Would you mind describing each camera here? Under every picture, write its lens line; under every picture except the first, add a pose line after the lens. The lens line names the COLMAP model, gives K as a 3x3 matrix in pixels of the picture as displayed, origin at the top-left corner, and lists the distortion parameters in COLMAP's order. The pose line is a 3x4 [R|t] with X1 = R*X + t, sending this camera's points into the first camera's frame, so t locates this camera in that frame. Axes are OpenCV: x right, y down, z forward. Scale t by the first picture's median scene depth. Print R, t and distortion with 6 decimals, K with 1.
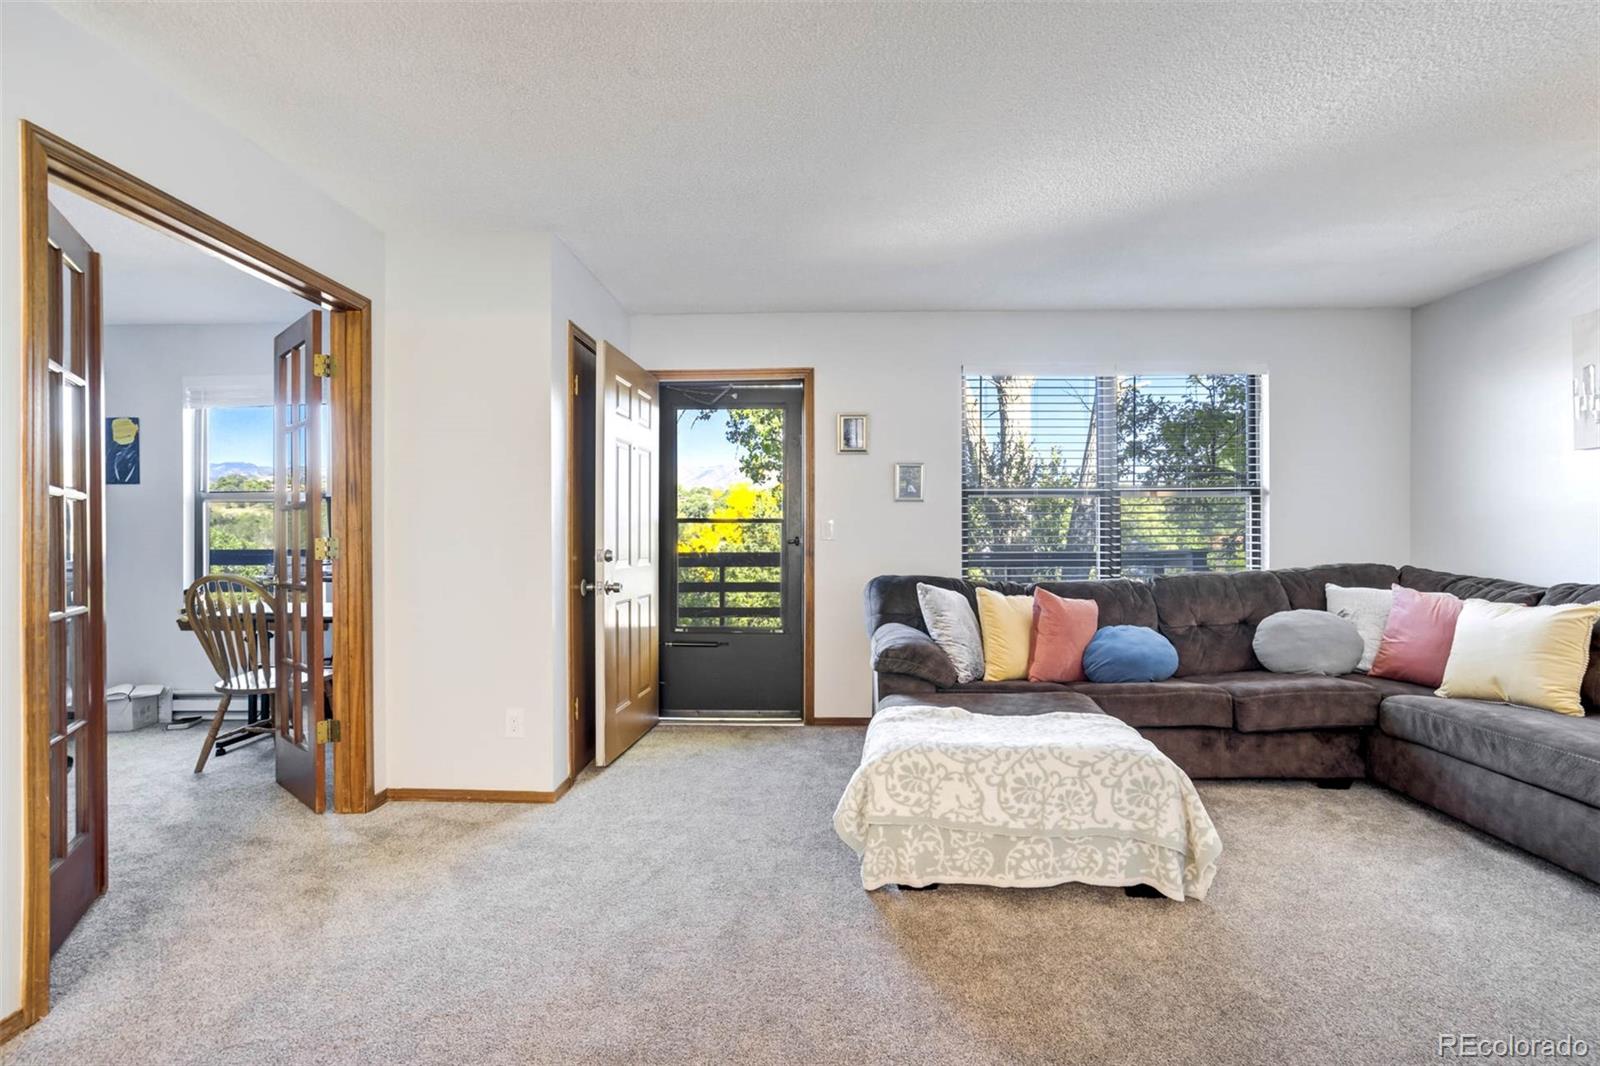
lens RADIAL K [[762.7, 0, 788.8], [0, 762.7, 537.0], [0, 0, 1]] dist [-0.060608, 0.036735]
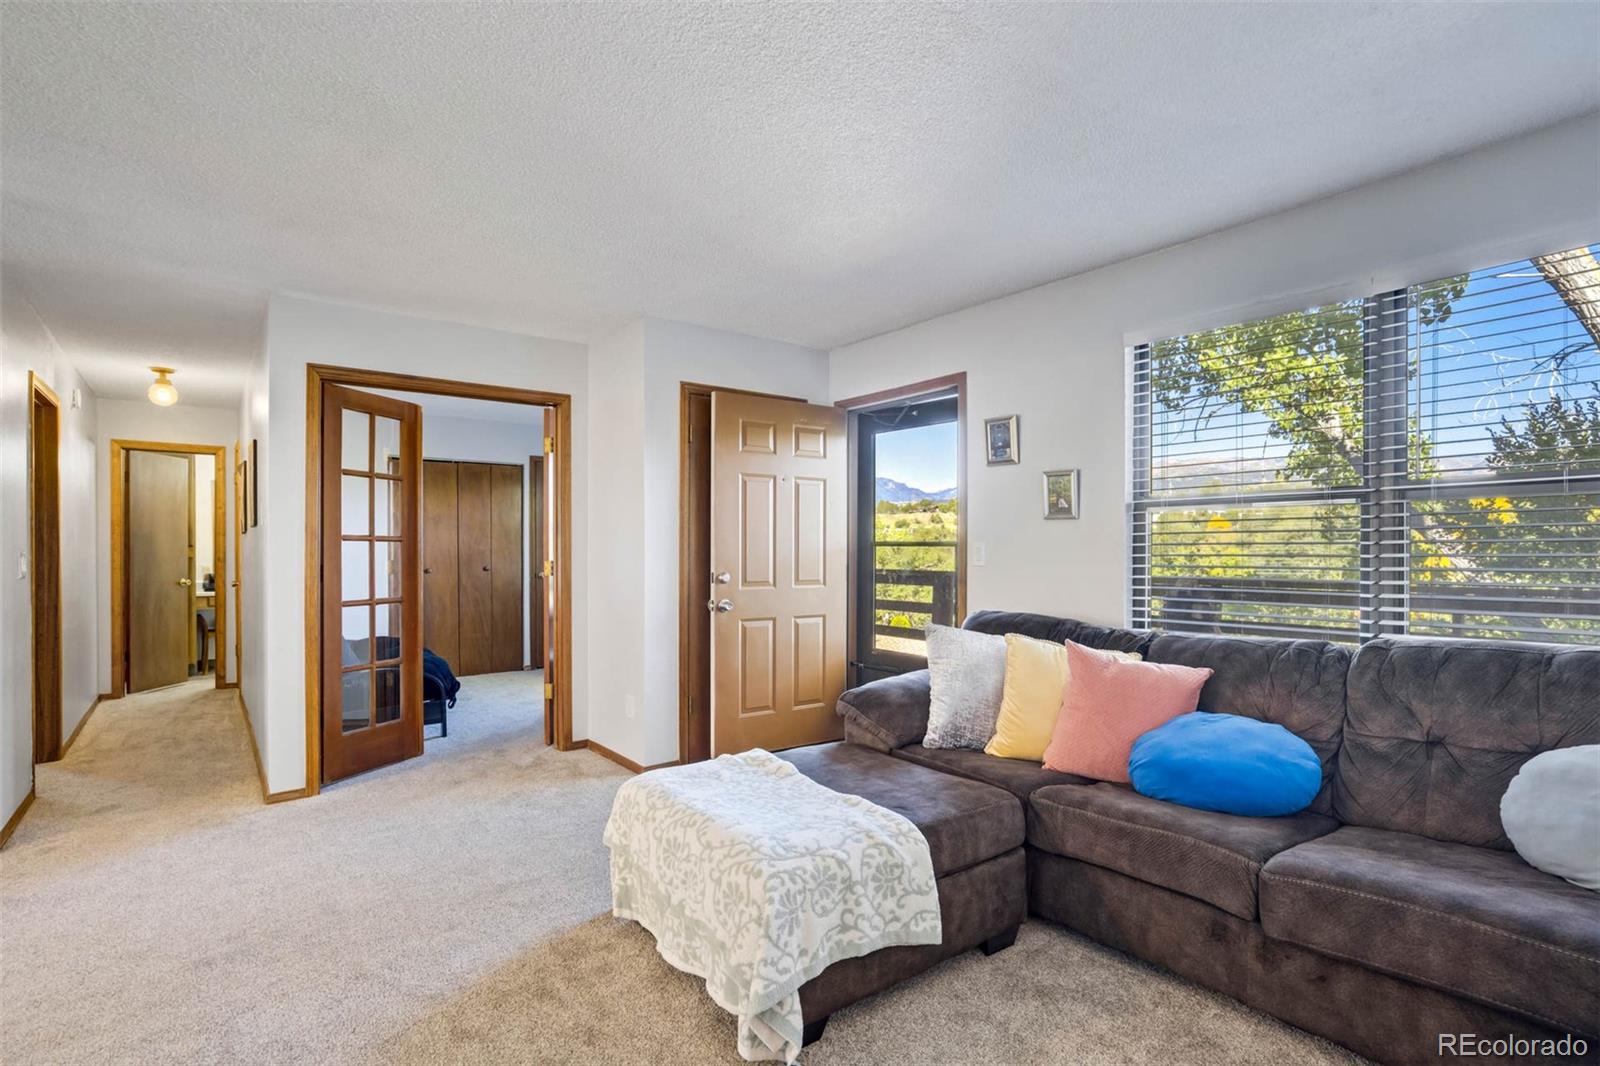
lens RADIAL K [[762.7, 0, 788.8], [0, 762.7, 537.0], [0, 0, 1]] dist [-0.060608, 0.036735]
pose [[0.640093, -0.009772, -0.768235, 0.722951], [-0.000830, 0.999910, -0.013410, -0.021583], [0.768297, 0.009222, 0.640027, 0.342719]]
